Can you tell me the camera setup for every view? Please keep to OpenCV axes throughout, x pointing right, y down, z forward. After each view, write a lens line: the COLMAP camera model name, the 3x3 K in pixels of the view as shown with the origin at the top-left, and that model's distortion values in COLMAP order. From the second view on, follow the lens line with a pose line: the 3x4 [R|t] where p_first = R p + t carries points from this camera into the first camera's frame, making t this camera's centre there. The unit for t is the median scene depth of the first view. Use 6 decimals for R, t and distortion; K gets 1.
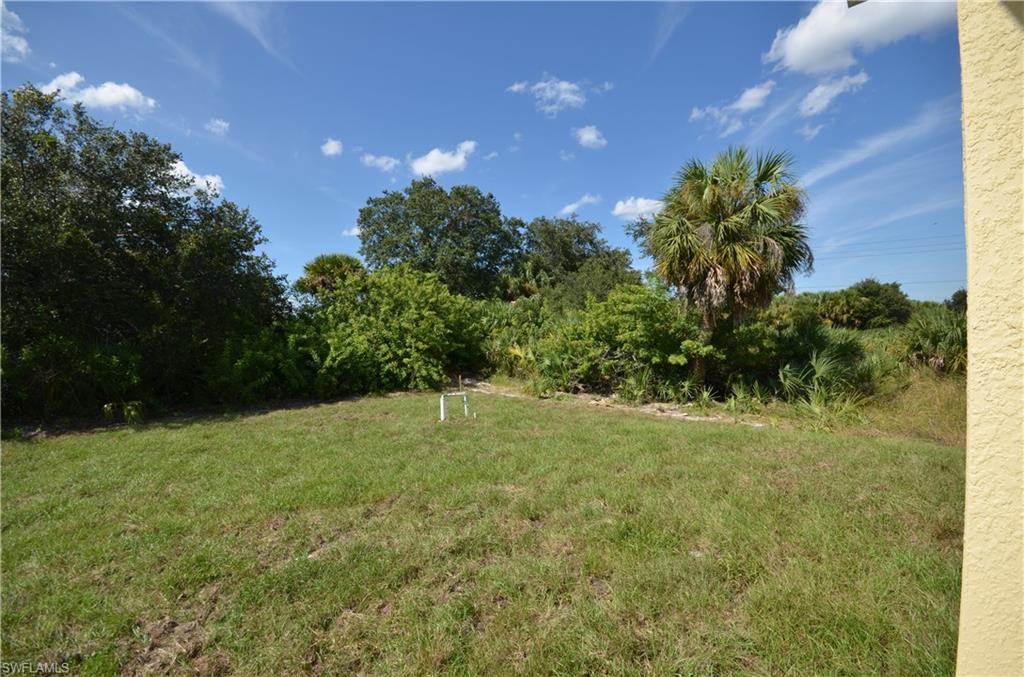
lens RADIAL K [[443.7, 0, 504.6], [0, 443.7, 346.7], [0, 0, 1]] dist [-0.003549, -0.006449]
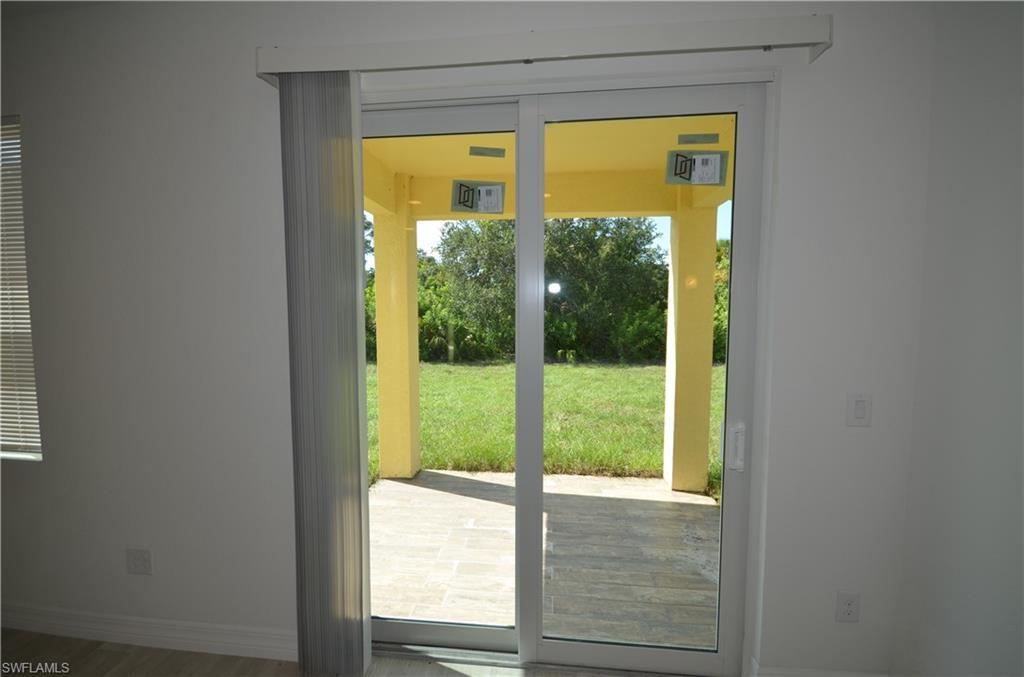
lens RADIAL K [[443.7, 0, 508.6], [0, 443.7, 348.4], [0, 0, 1]] dist [-0.003549, -0.006449]
pose [[0.645452, 0.077726, -0.759835, 0.202459], [-0.028890, 0.996581, 0.077402, -0.002833], [0.763254, -0.028008, 0.645491, -0.192171]]
